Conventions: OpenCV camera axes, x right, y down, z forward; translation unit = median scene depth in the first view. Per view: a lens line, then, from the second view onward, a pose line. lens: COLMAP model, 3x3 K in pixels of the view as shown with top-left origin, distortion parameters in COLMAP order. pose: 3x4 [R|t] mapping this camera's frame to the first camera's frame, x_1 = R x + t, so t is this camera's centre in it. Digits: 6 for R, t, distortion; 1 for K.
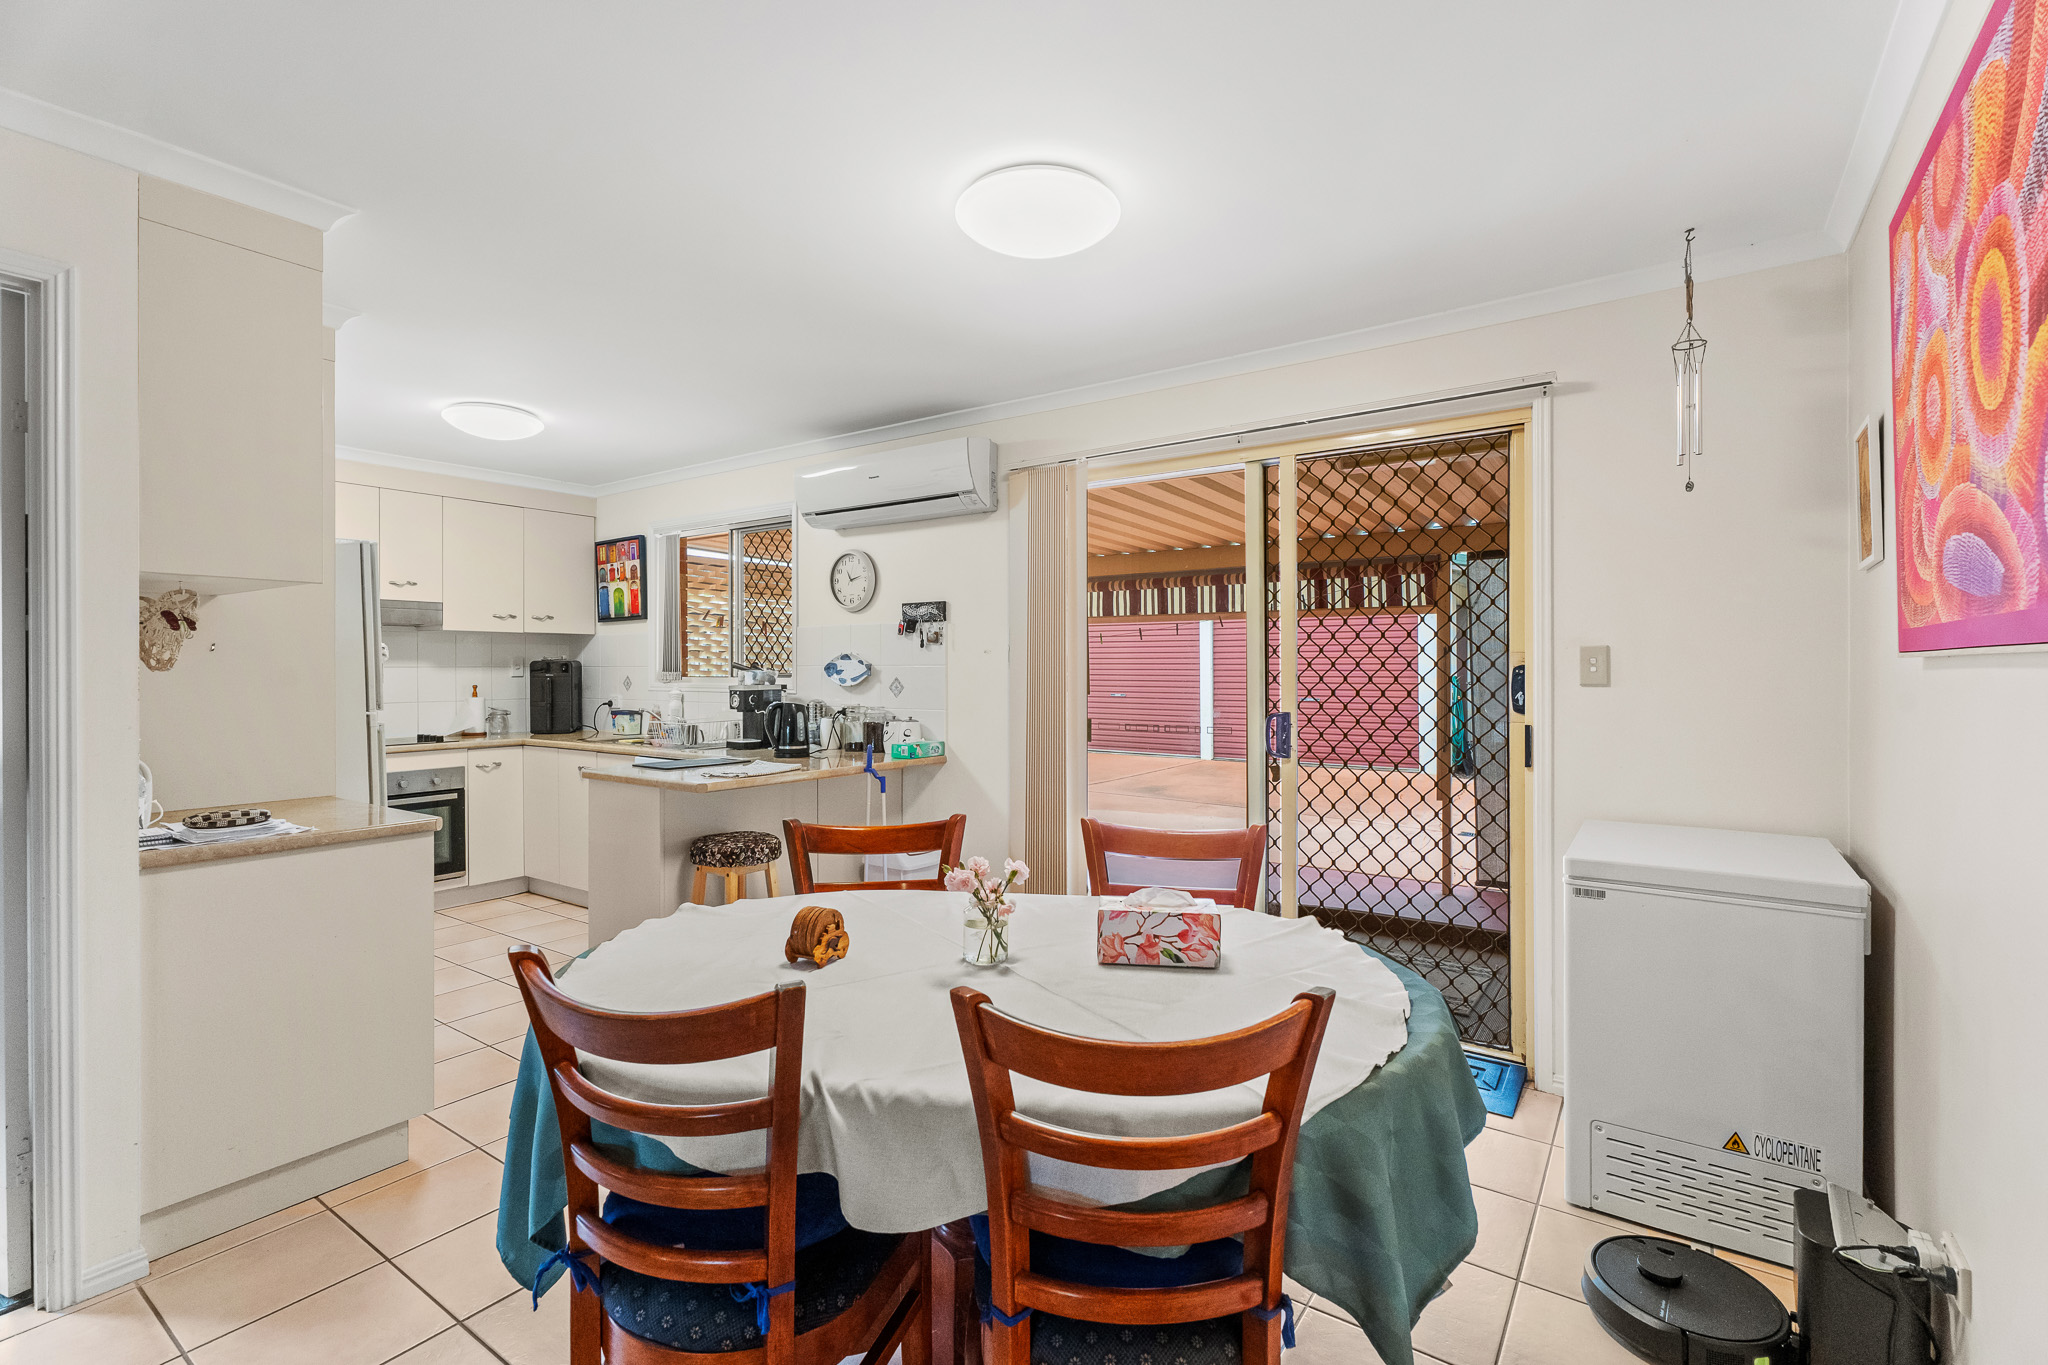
lens RADIAL K [[921.4, 0, 1020.1], [0, 921.4, 669.9], [0, 0, 1]] dist [0.000297, -0.000307]
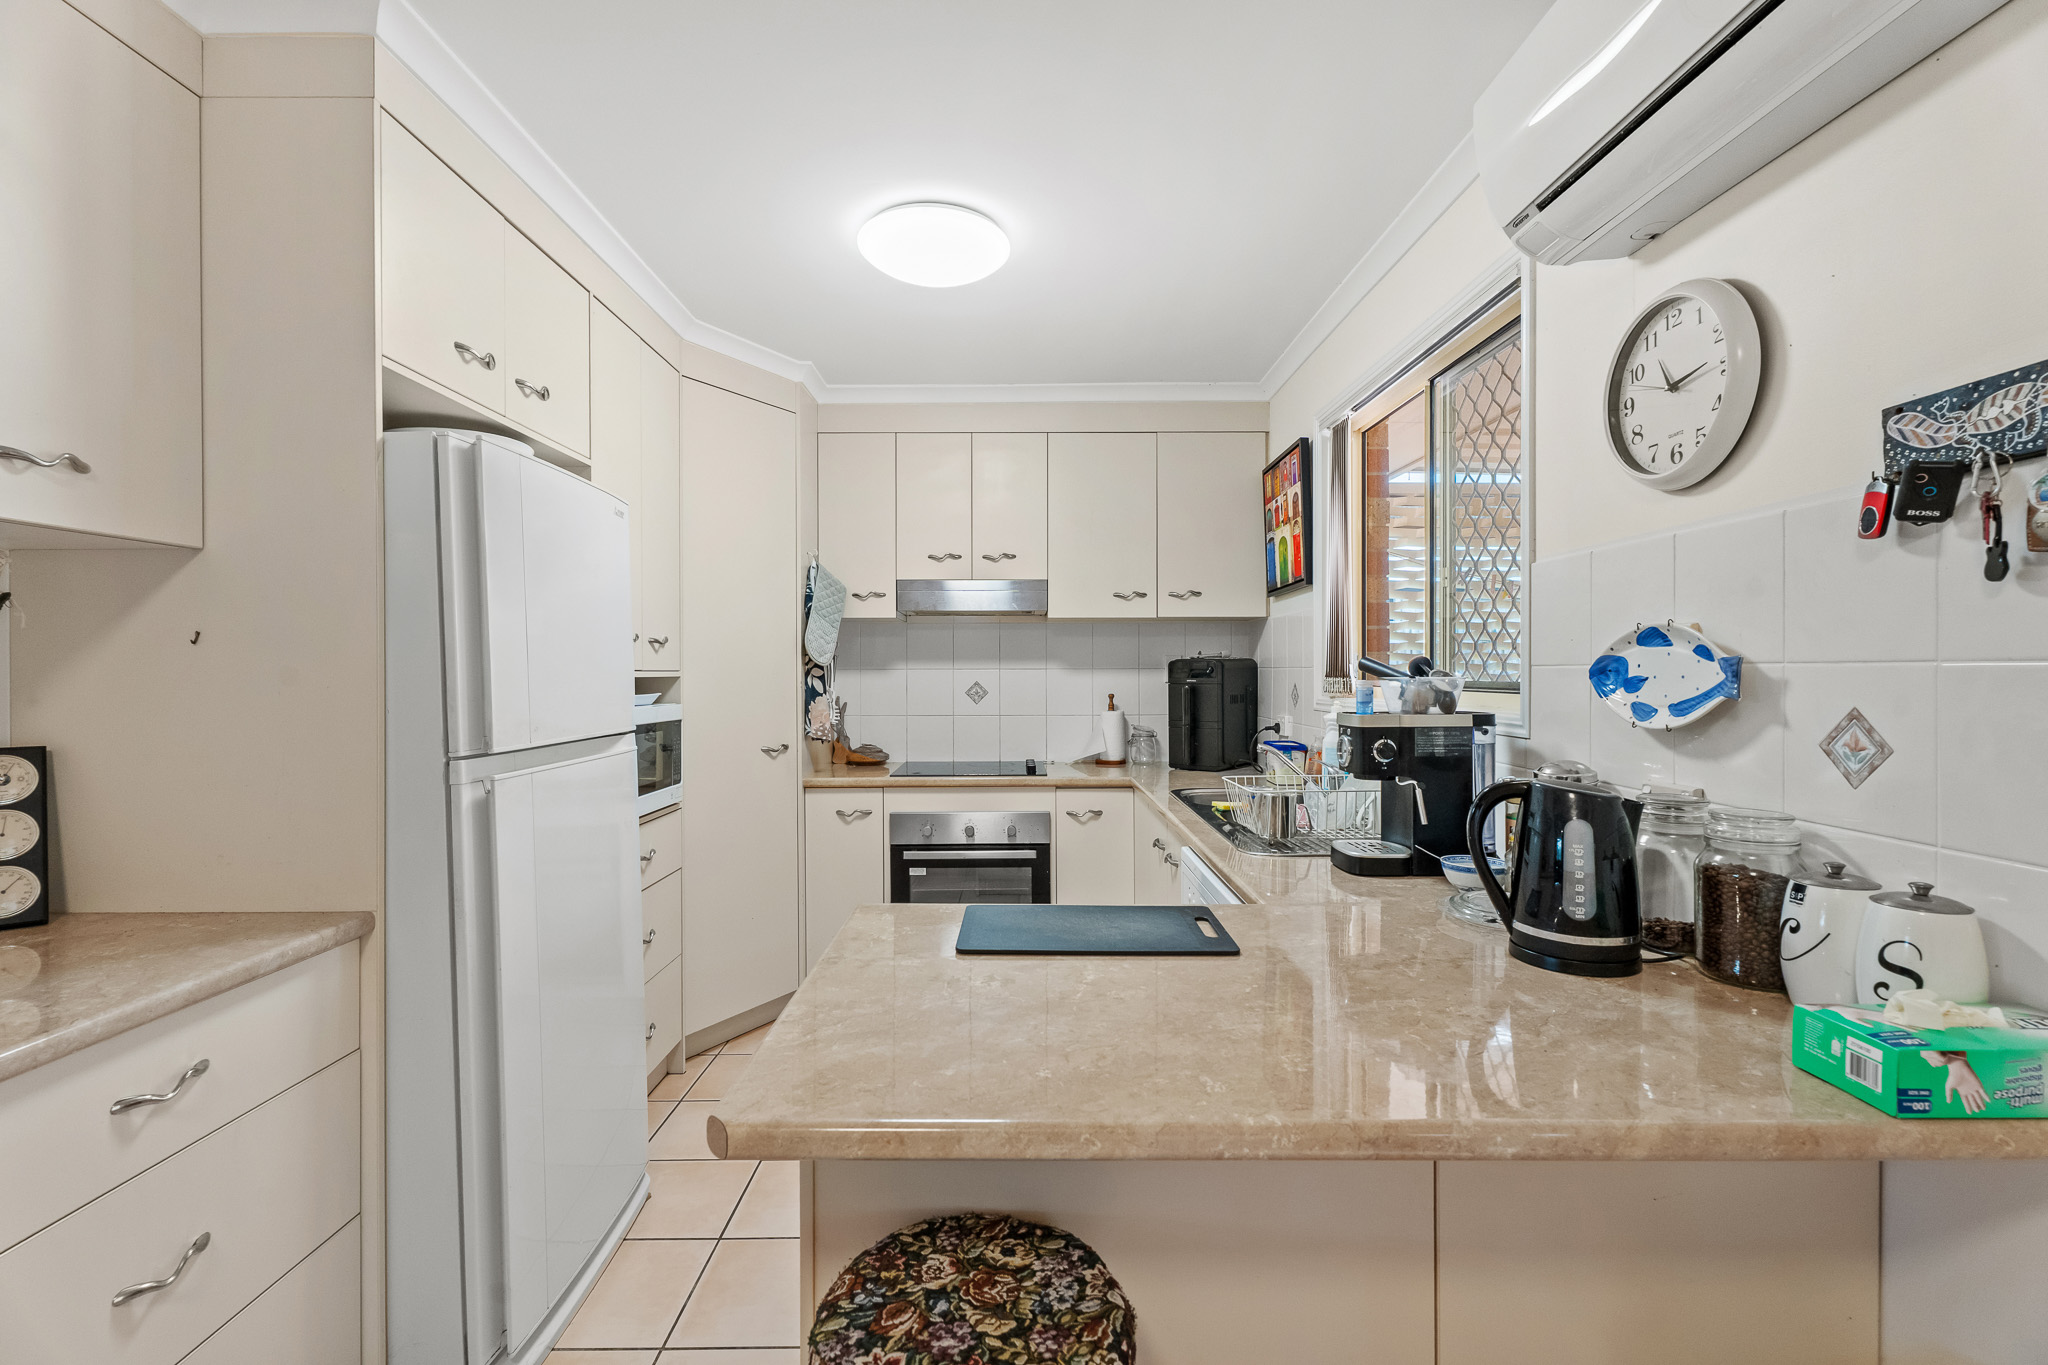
lens RADIAL K [[921.4, 0, 1020.1], [0, 921.4, 669.9], [0, 0, 1]] dist [0.000297, -0.000307]
pose [[0.584099, 0.000284, -0.811683, -0.059683], [-0.001146, 0.999999, -0.000474, -0.002103], [0.811682, 0.001207, 0.584098, 0.635309]]
